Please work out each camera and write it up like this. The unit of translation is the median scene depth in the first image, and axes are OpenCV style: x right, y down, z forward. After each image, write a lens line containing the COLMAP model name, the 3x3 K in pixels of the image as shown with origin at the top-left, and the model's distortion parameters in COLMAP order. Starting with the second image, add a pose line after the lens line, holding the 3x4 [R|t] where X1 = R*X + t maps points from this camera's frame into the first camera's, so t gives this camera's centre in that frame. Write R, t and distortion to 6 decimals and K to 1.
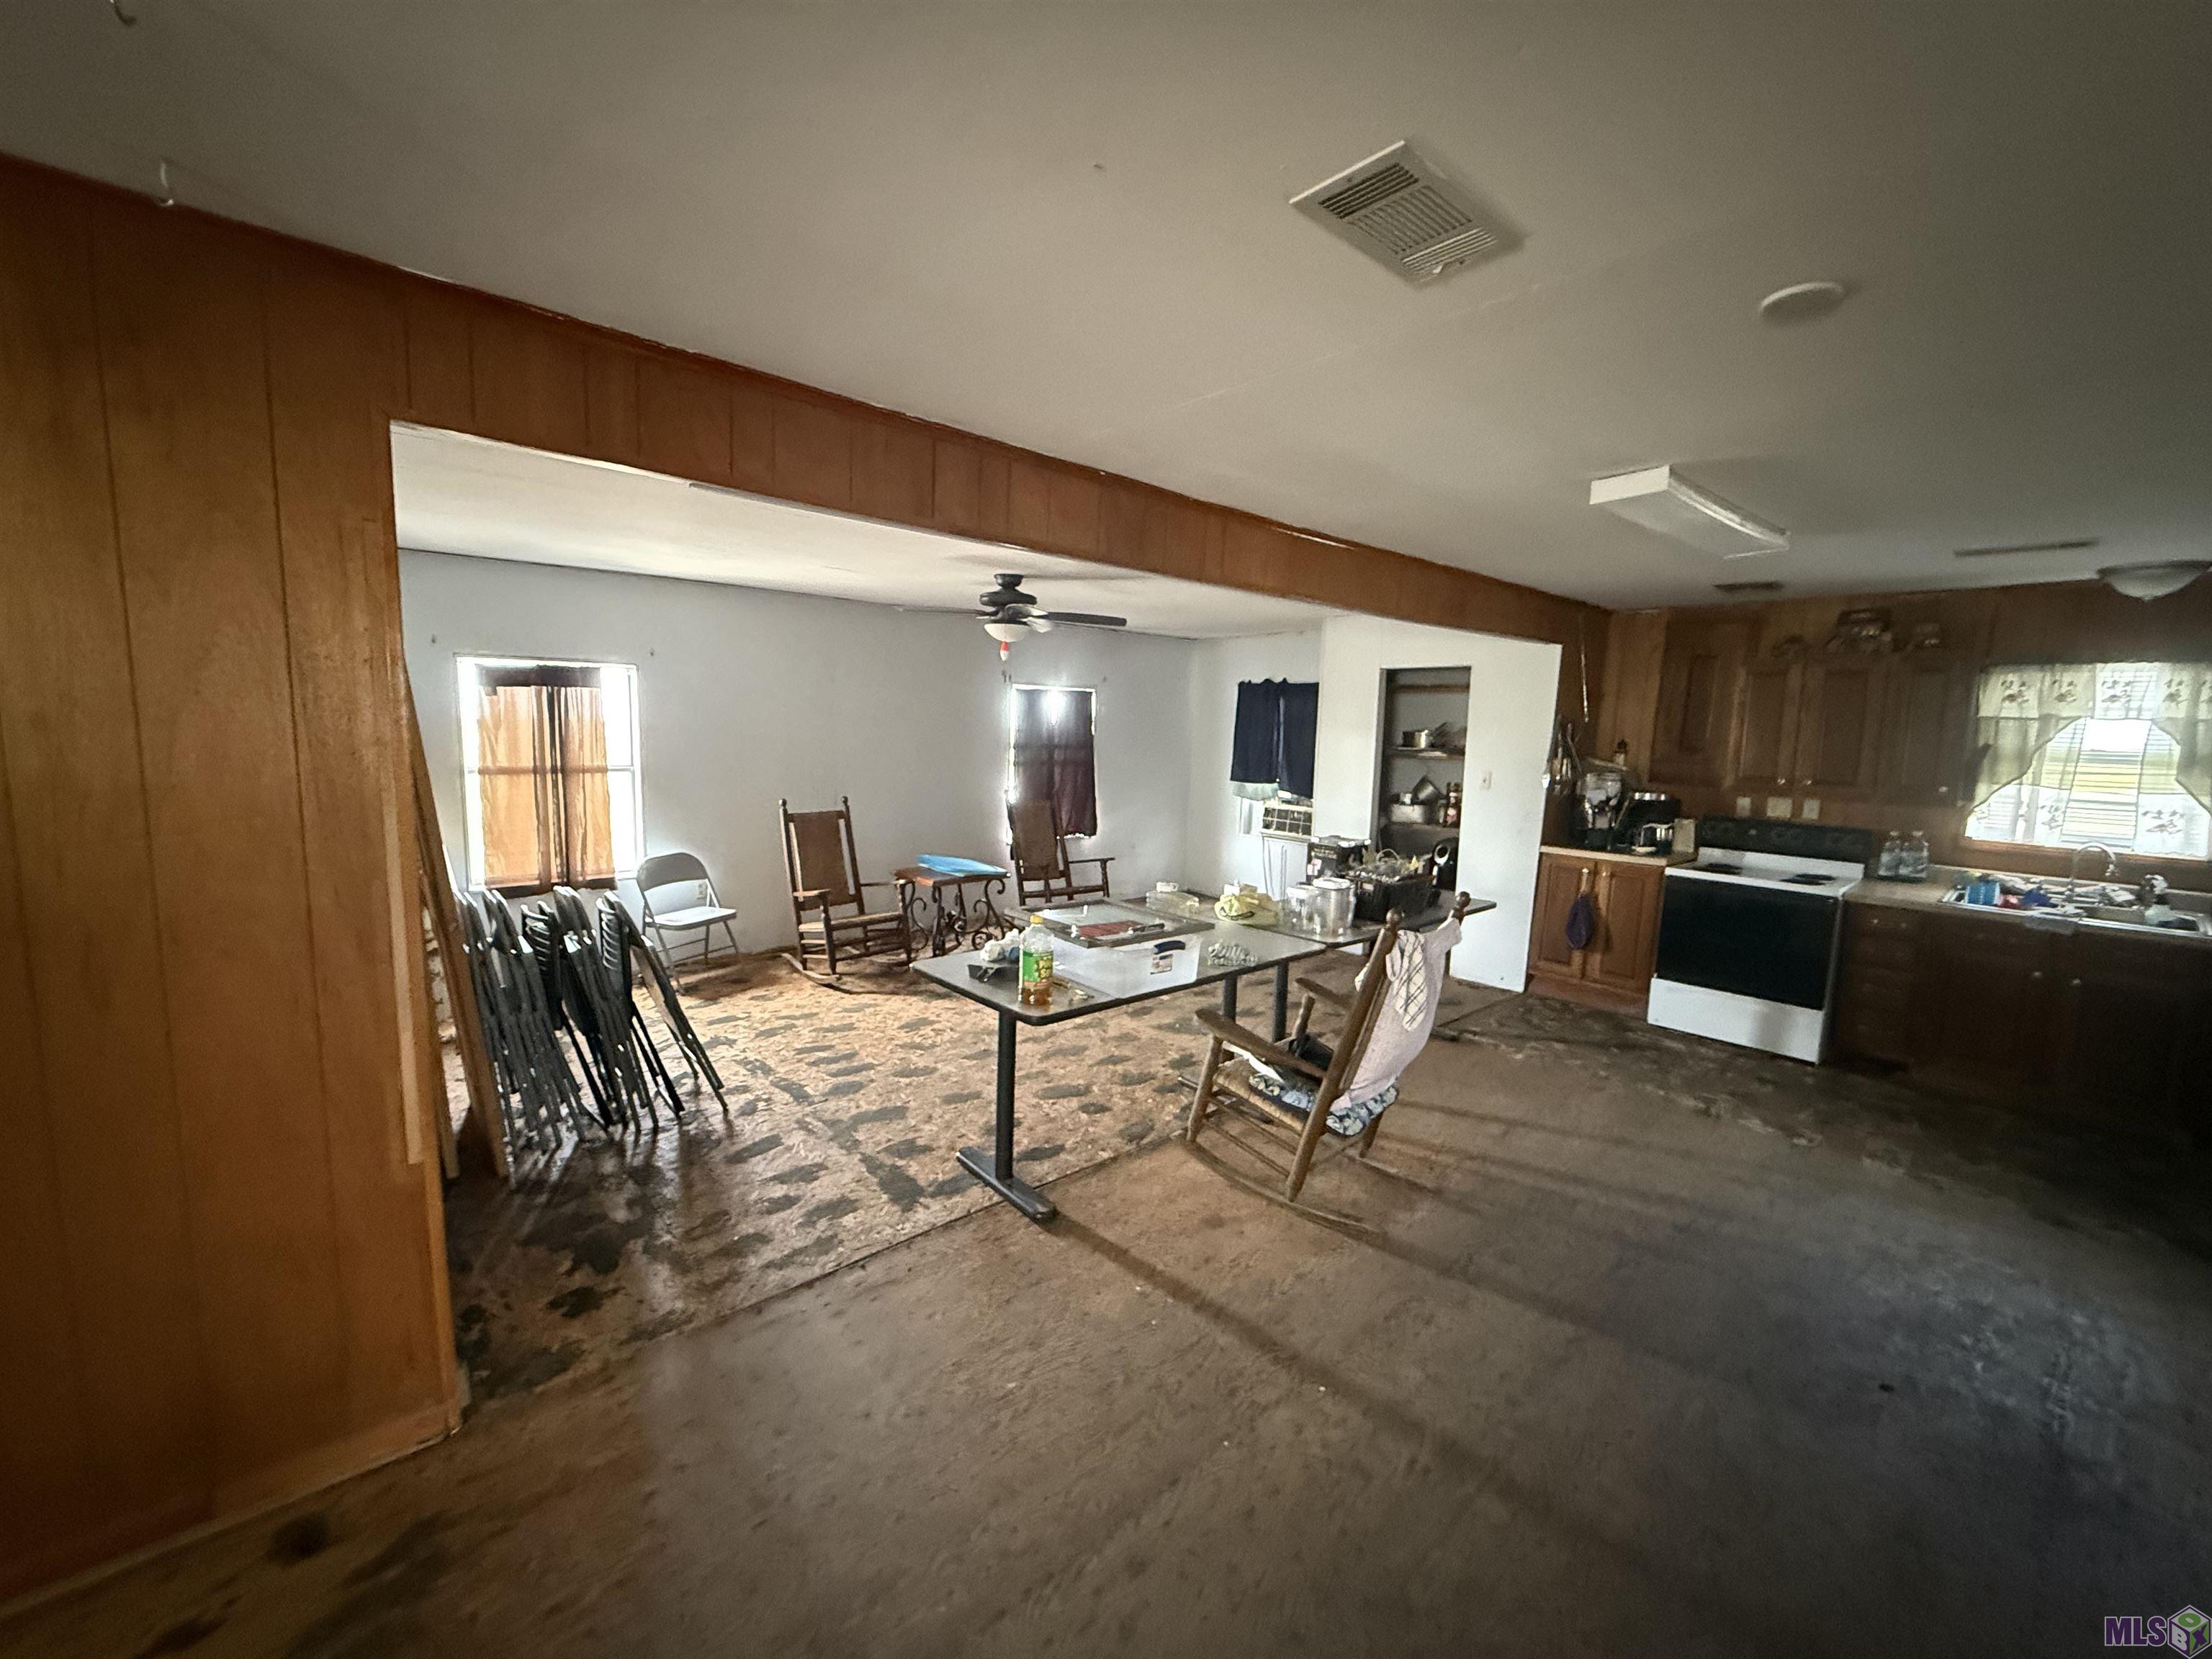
lens RADIAL K [[878.0, 0, 1106.0], [0, 878.0, 829.5], [0, 0, 1]] dist [0.000814, 0.000233]
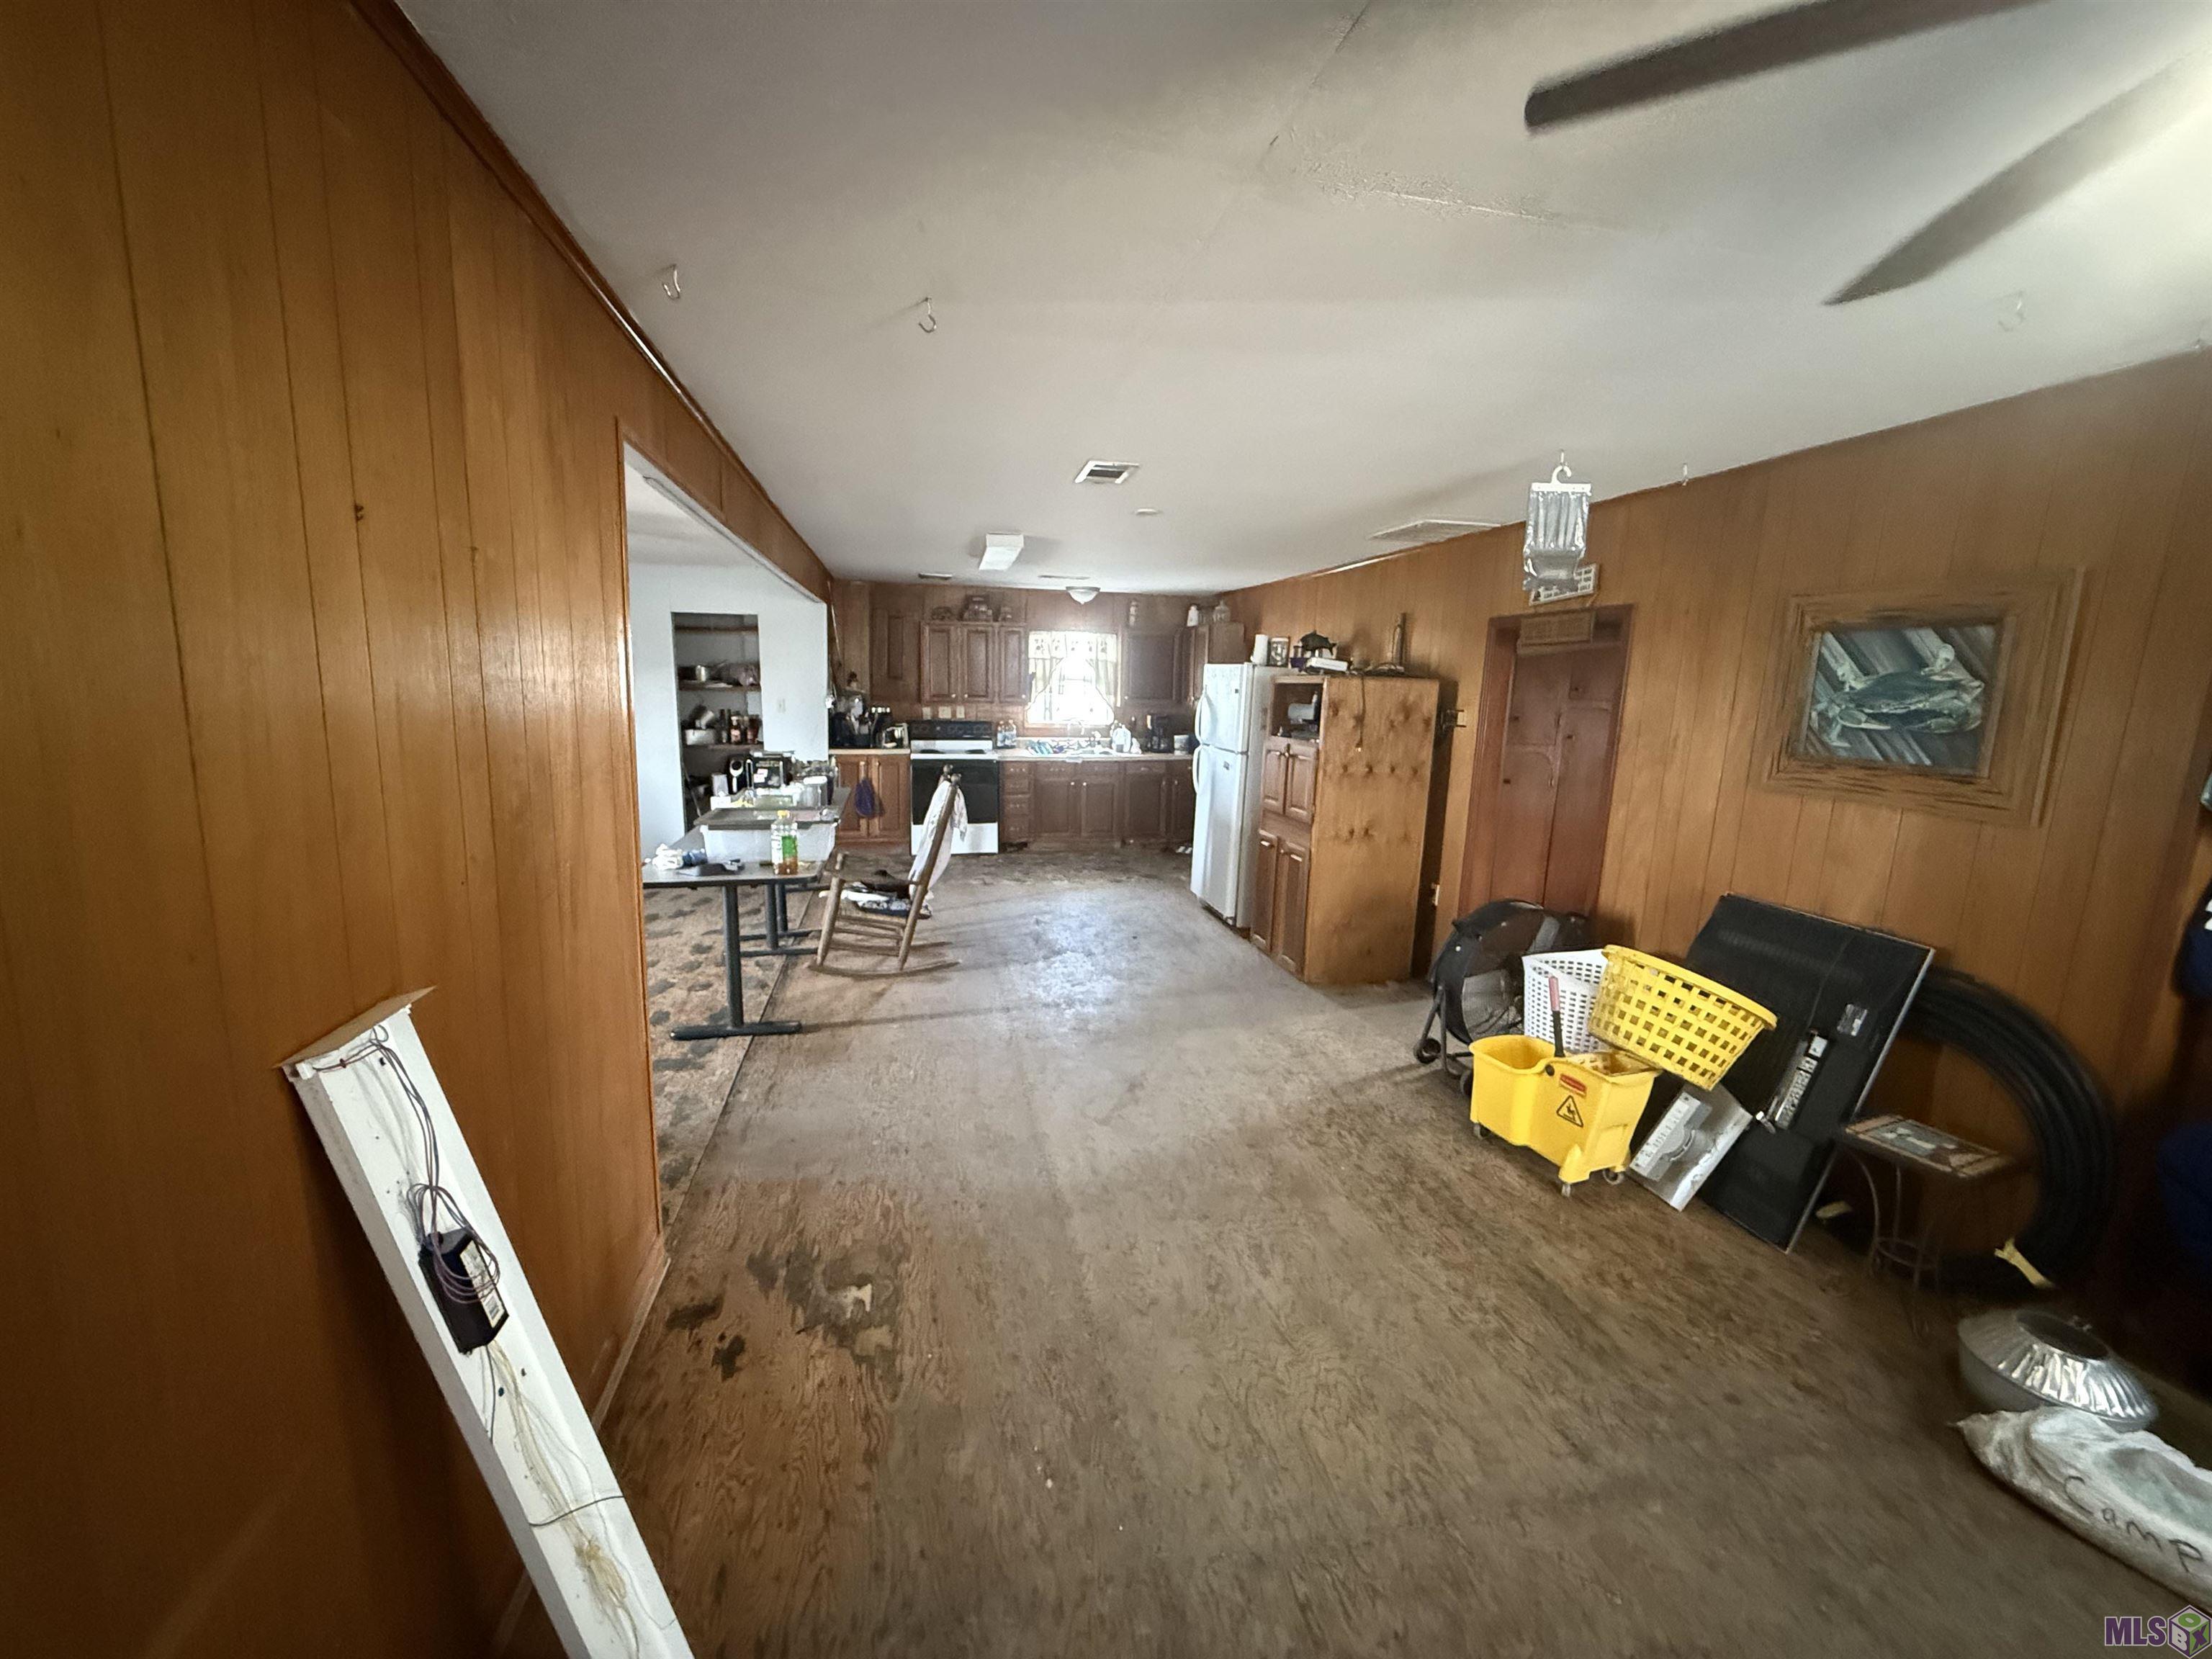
lens RADIAL K [[878.0, 0, 1106.0], [0, 878.0, 829.5], [0, 0, 1]] dist [0.000814, 0.000233]
pose [[0.480444, -0.170945, 0.860204, -0.589538], [0.098291, 0.985136, 0.140874, -0.011344], [-0.871500, 0.016868, 0.490105, -0.071486]]
